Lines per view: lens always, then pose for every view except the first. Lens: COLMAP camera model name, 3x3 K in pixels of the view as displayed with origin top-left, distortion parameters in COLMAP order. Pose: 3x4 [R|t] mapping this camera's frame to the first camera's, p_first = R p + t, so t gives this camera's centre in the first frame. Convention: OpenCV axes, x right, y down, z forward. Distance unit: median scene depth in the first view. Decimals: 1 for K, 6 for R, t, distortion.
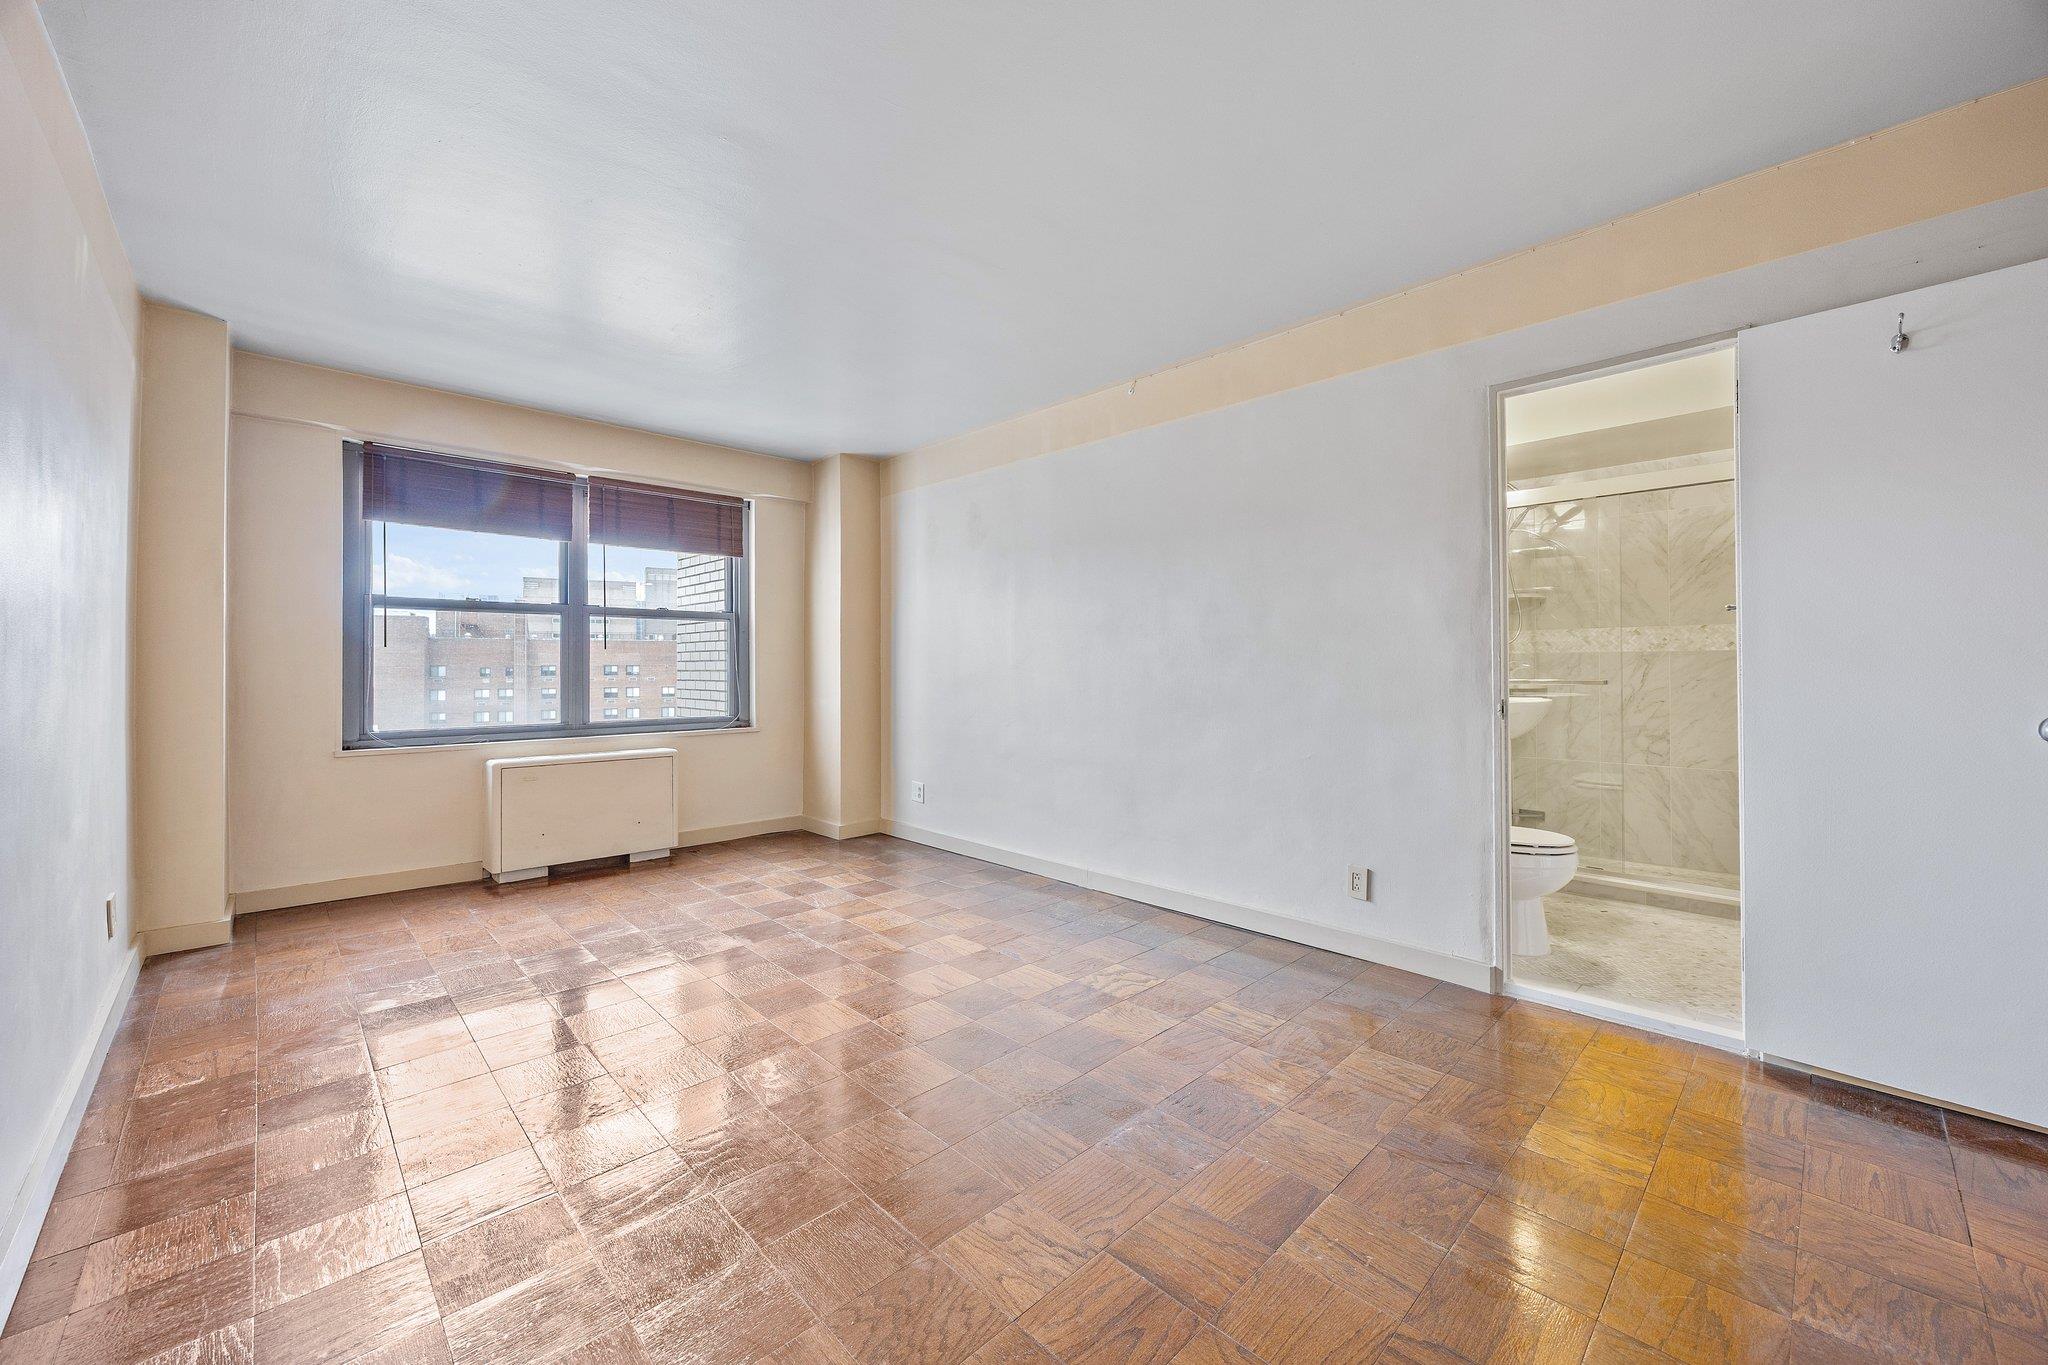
lens RADIAL K [[791.3, 0, 1037.7], [0, 791.3, 664.8], [0, 0, 1]] dist [0.001084, 0.000242]
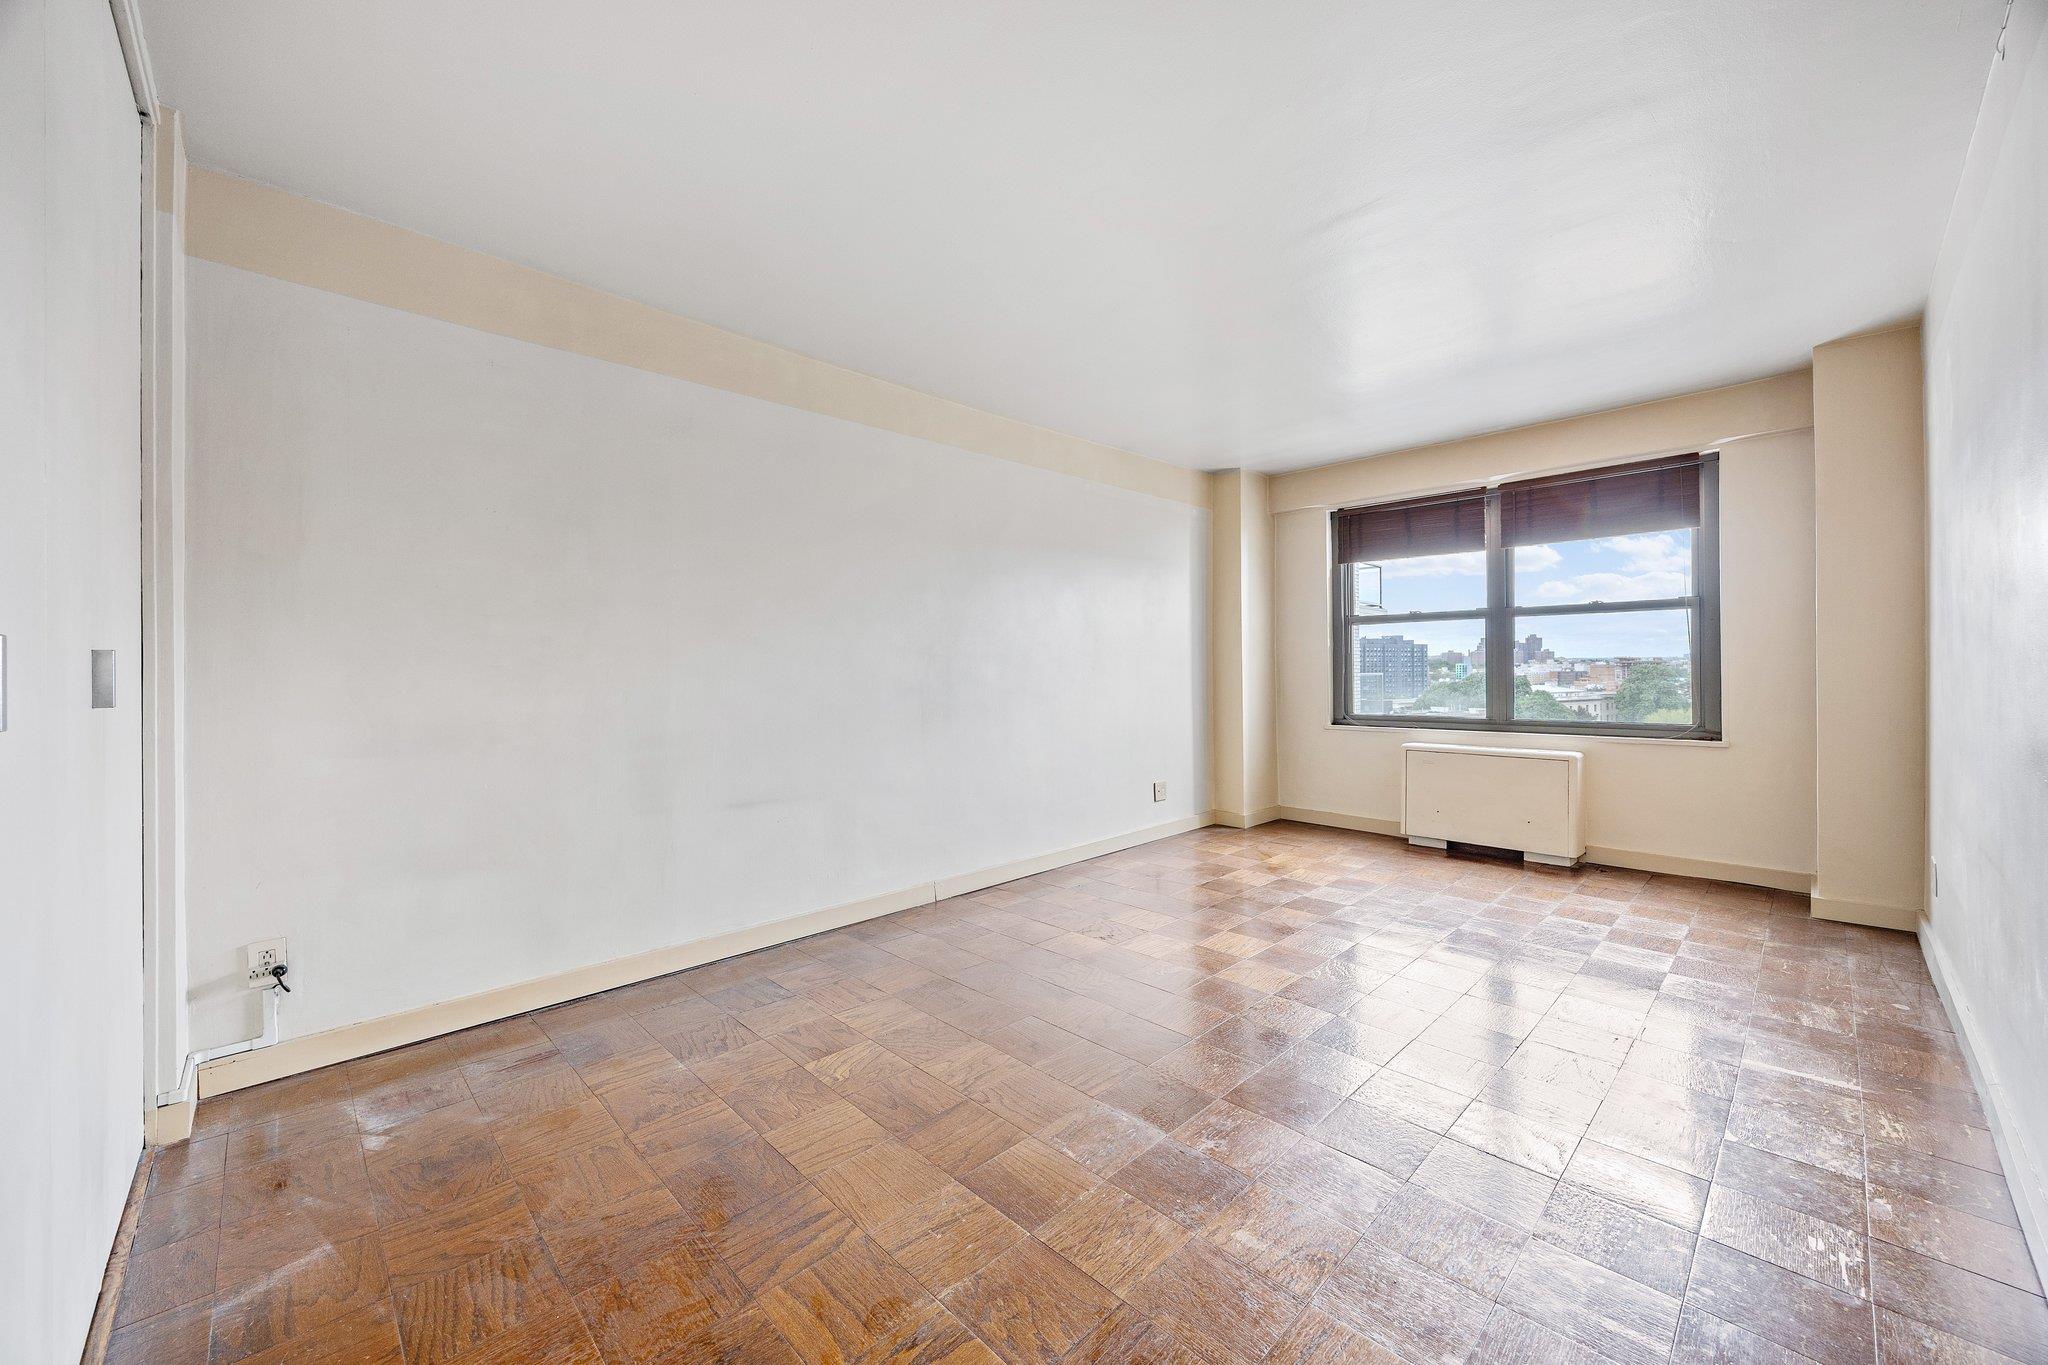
lens RADIAL K [[791.3, 0, 1028.1], [0, 791.3, 672.3], [0, 0, 1]] dist [0.001084, 0.000242]
pose [[-0.017056, 0.000896, -0.999854, 0.585001], [0.016106, 0.999870, 0.000621, 0.000323], [0.999725, -0.016093, -0.017068, 0.457941]]
